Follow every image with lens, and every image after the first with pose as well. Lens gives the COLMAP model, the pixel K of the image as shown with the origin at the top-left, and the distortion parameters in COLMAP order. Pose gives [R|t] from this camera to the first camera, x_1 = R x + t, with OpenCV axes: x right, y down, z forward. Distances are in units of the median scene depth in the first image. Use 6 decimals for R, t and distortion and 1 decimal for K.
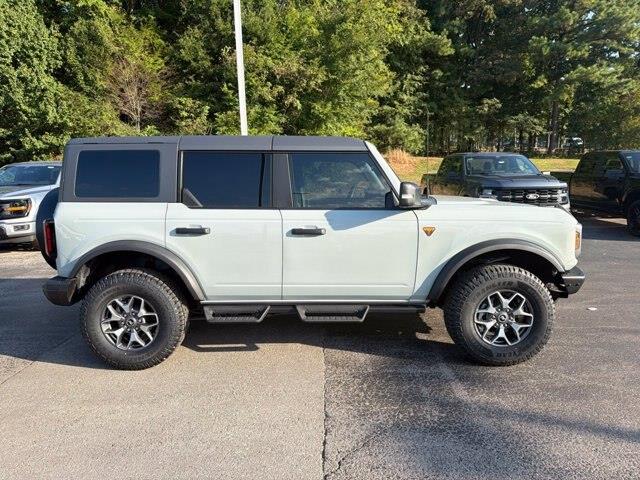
lens RADIAL K [[507.5, 0, 320.0], [0, 507.5, 240.0], [0, 0, 1]] dist [0.013672, -0.016240]
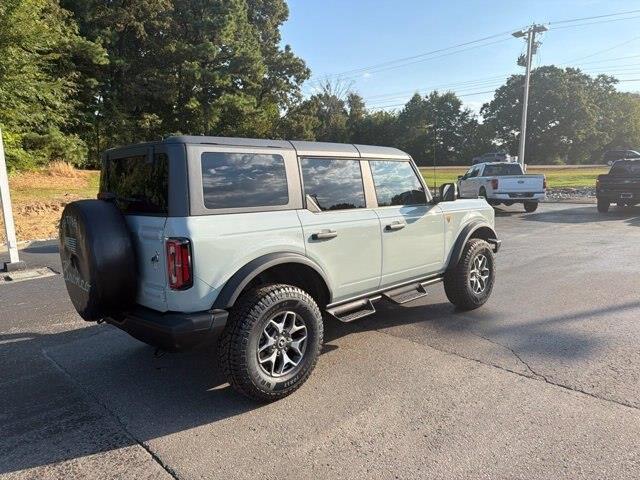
lens RADIAL K [[485.8, 0, 332.0], [0, 485.8, 257.0], [0, 0, 1]] dist [0.032674, -0.047547]
pose [[0.660307, -0.124593, 0.740588, -0.195301], [0.117332, 0.991147, 0.062133, -0.007057], [-0.741773, 0.045868, 0.669080, 0.071711]]
